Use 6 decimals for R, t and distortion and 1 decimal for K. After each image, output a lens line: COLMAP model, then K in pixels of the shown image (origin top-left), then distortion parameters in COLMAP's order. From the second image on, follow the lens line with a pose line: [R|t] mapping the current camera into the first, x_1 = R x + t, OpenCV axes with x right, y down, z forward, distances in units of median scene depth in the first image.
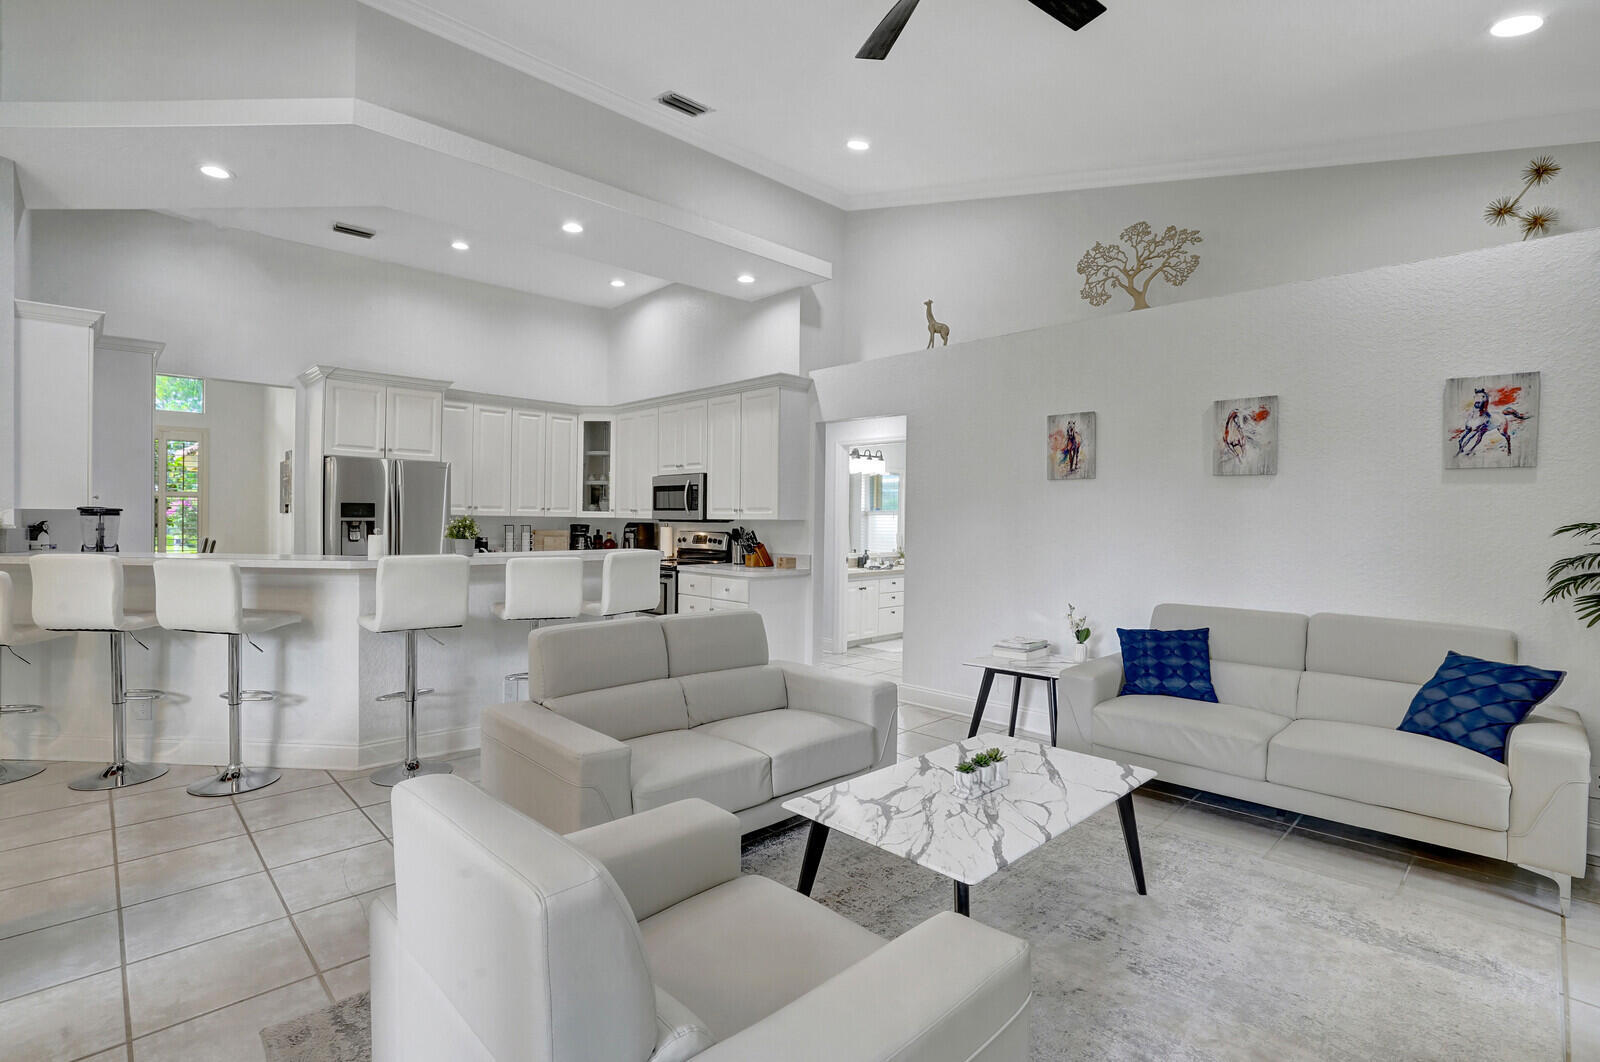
lens RADIAL K [[760.0, 0, 790.8], [0, 760.0, 520.6], [0, 0, 1]] dist [-0.046804, 0.024199]
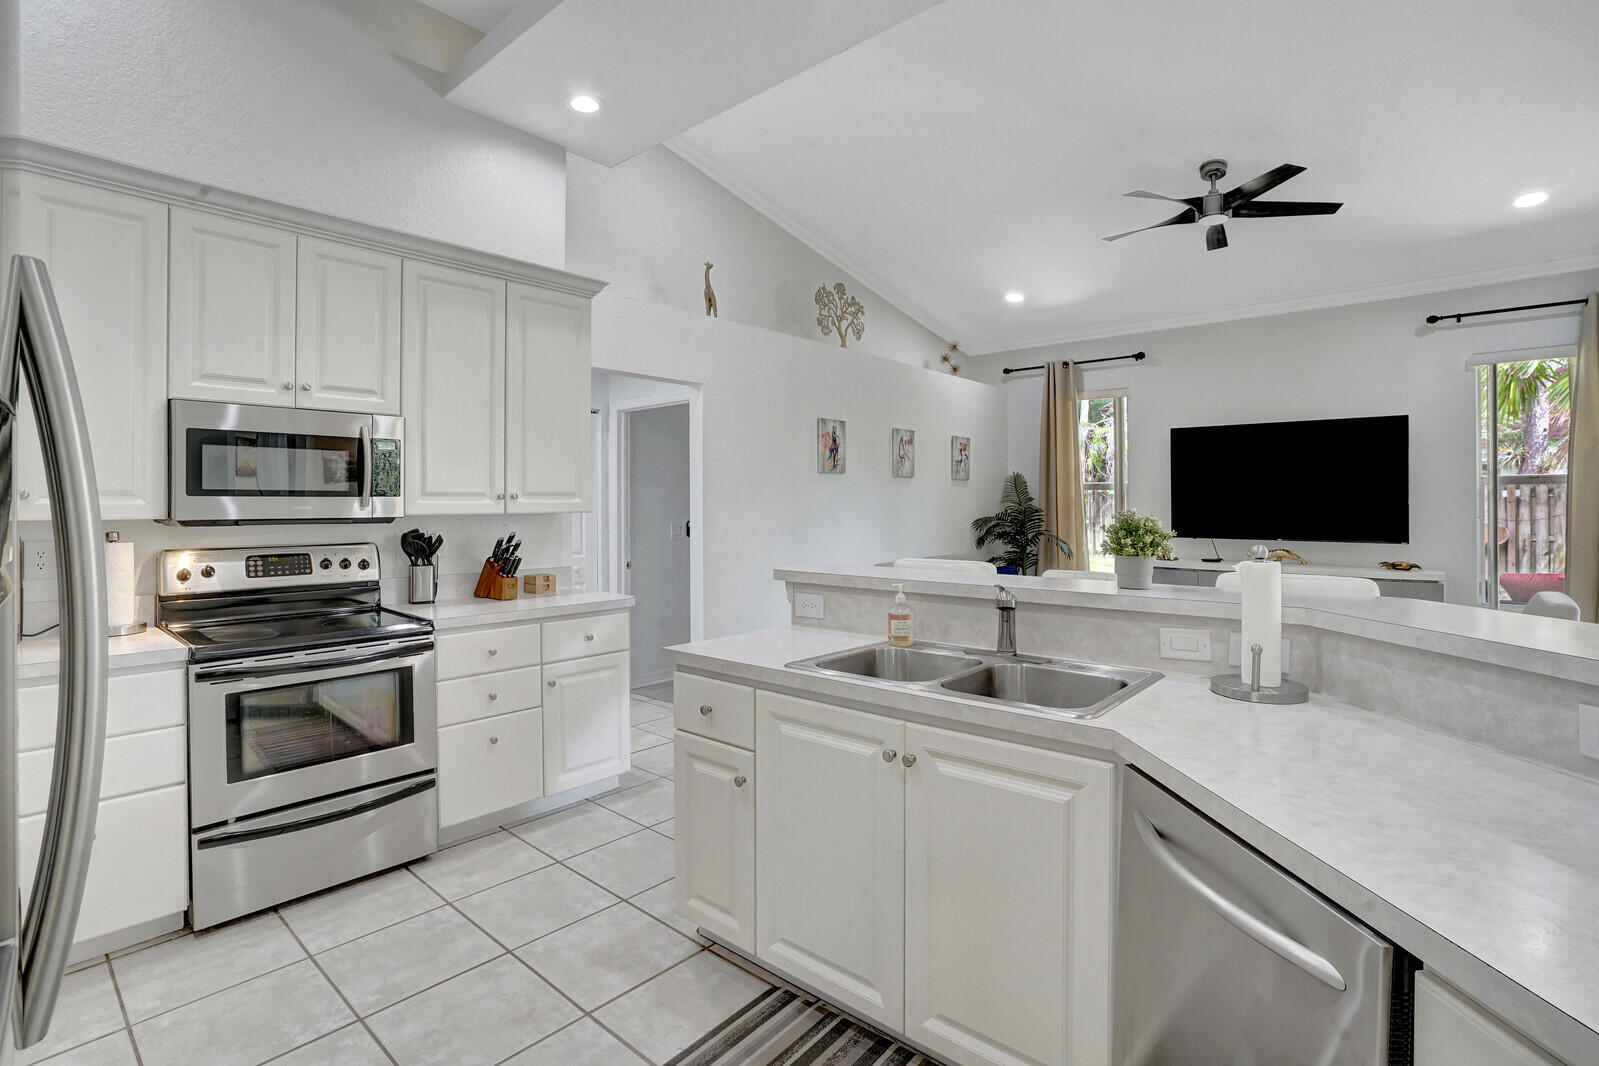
lens RADIAL K [[769.9, 0, 801.2], [0, 769.9, 512.0], [0, 0, 1]] dist [-0.067894, 0.029678]
pose [[-0.084073, -0.018130, 0.996295, -0.891246], [0.007489, 0.999795, 0.018825, -0.016378], [-0.996431, 0.009044, -0.083920, 1.186045]]
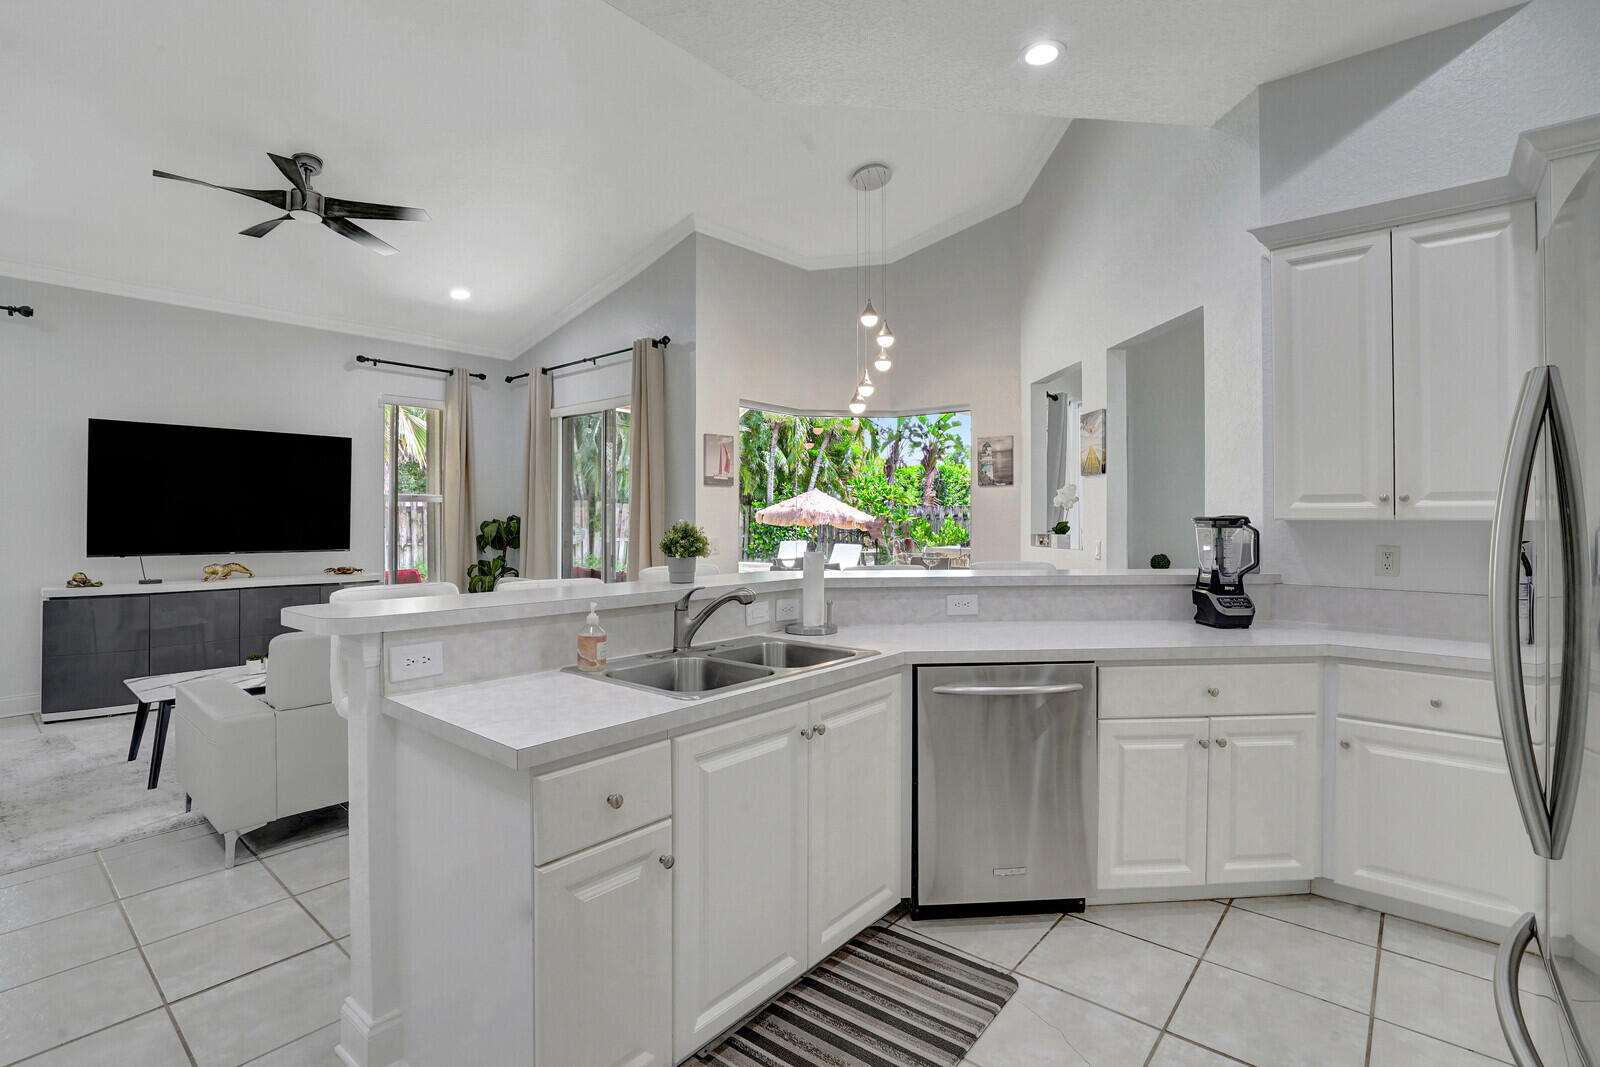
lens RADIAL K [[752.4, 0, 806.0], [0, 752.4, 514.4], [0, 0, 1]] dist [-0.066543, 0.021360]
pose [[-0.993592, -0.011961, -0.112393, -0.441146], [-0.012112, 0.999926, 0.000661, -0.013509], [0.112377, 0.002018, -0.993664, 1.560176]]
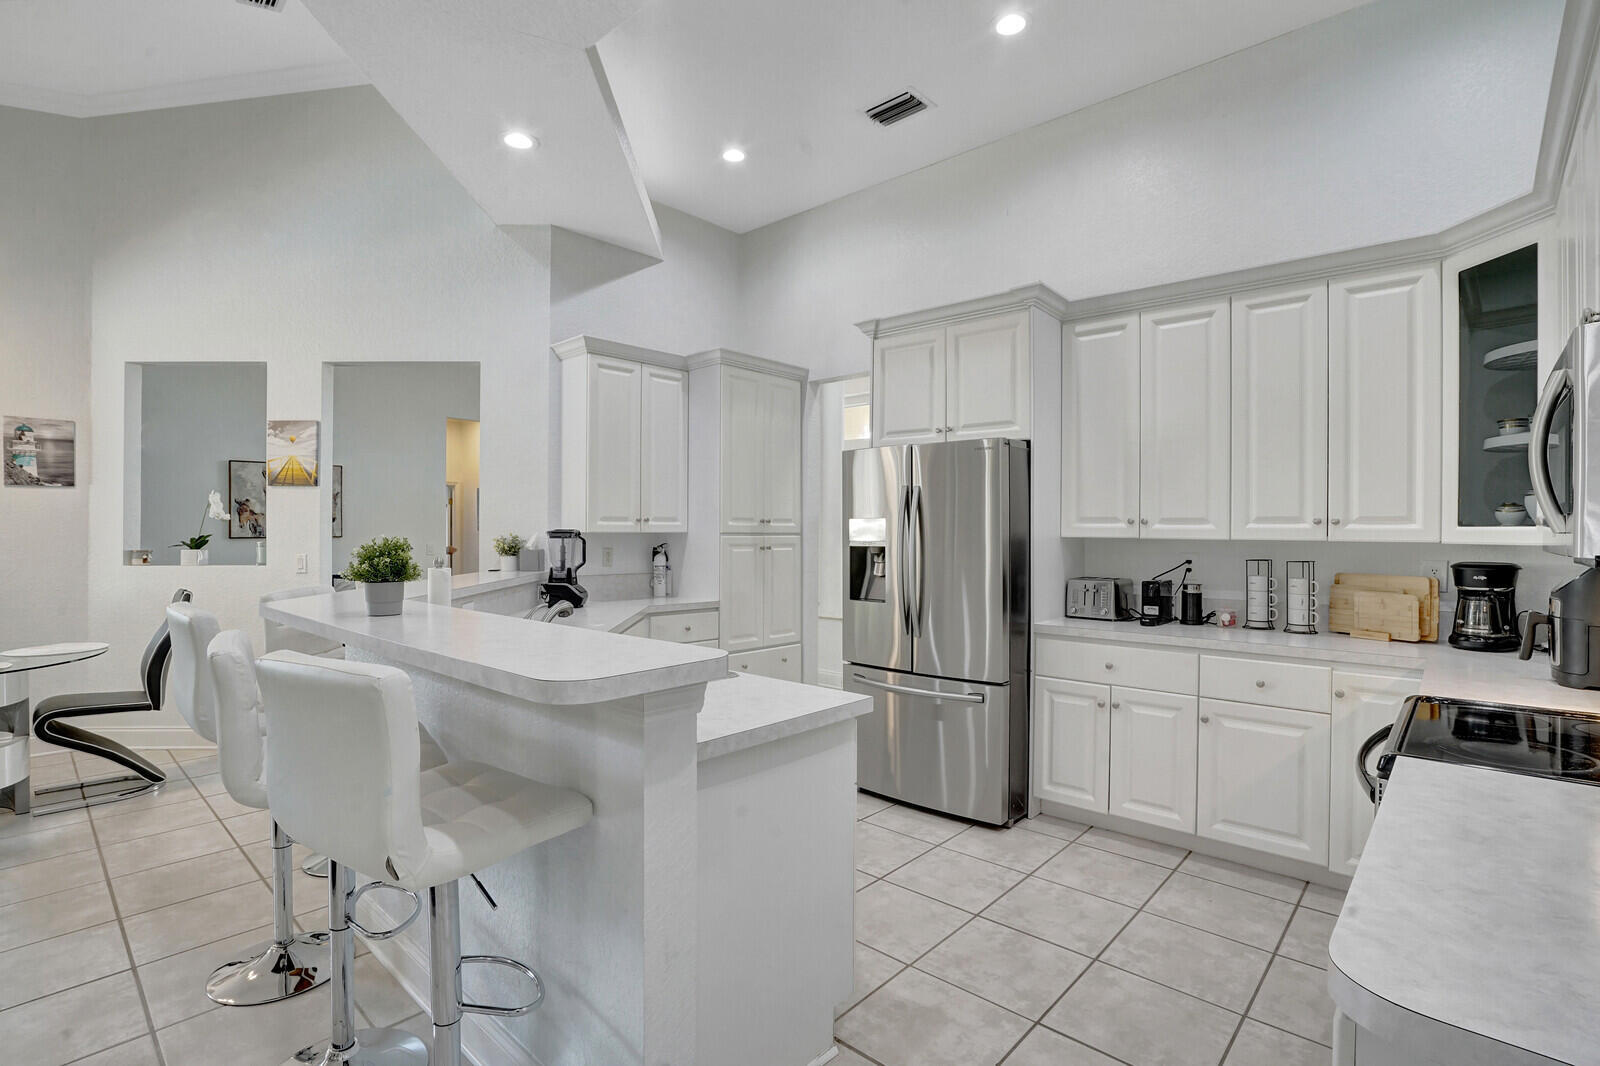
lens RADIAL K [[754.4, 0, 778.1], [0, 754.4, 534.7], [0, 0, 1]] dist [-0.047749, 0.023416]
pose [[0.050680, -0.003046, -0.998710, 0.091735], [-0.007687, 0.999965, -0.003440, -0.009012], [0.998685, 0.007851, 0.050655, 1.163182]]
